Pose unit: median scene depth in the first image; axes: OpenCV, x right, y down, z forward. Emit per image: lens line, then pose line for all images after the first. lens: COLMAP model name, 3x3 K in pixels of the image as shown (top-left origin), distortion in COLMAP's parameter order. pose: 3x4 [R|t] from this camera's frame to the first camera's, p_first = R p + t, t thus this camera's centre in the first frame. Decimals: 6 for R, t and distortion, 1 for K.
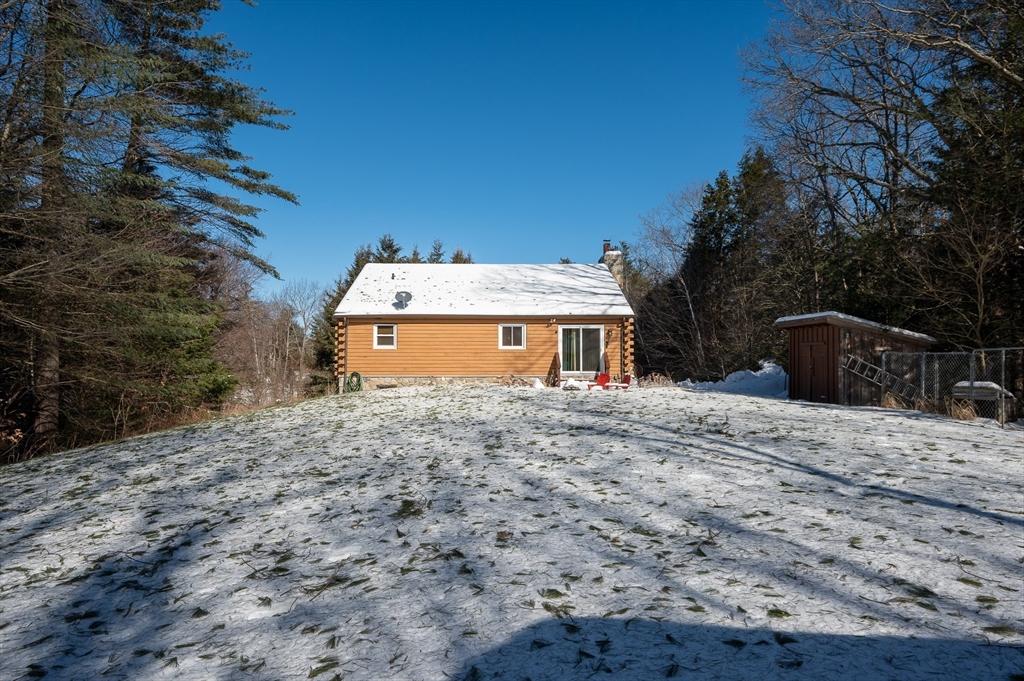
lens RADIAL K [[584.6, 0, 515.9], [0, 584.6, 336.5], [0, 0, 1]] dist [-0.009243, -0.001549]
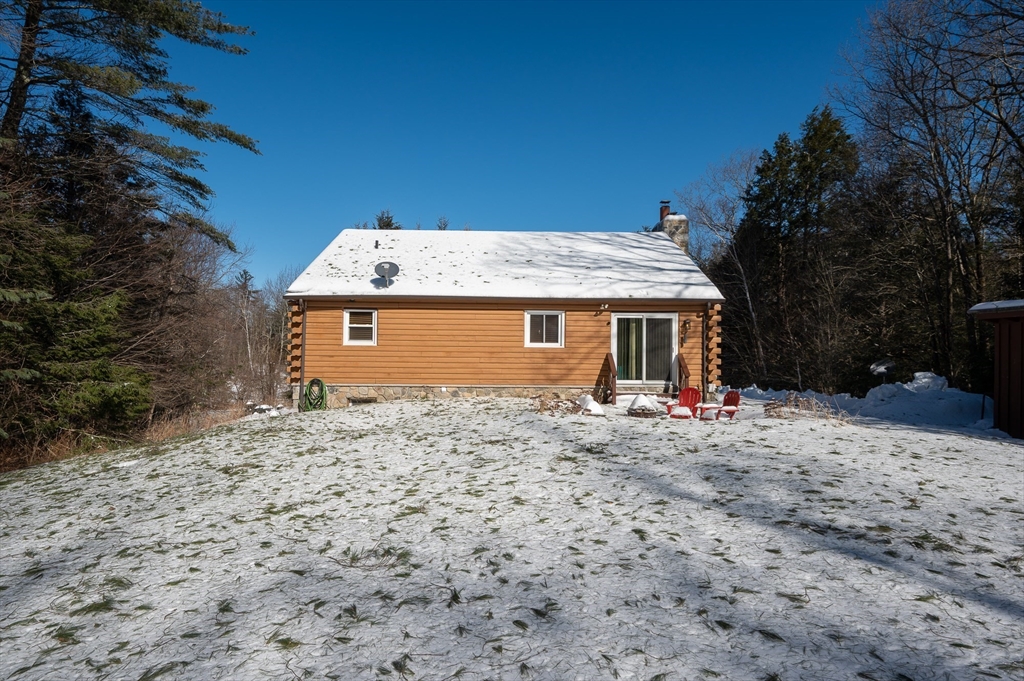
lens RADIAL K [[584.6, 0, 510.5], [0, 584.6, 344.4], [0, 0, 1]] dist [-0.009243, -0.001549]
pose [[0.999743, 0.009817, -0.020439, -0.031454], [-0.009279, 0.999612, 0.026260, 0.000453], [0.020689, -0.026064, 0.999446, 0.308980]]
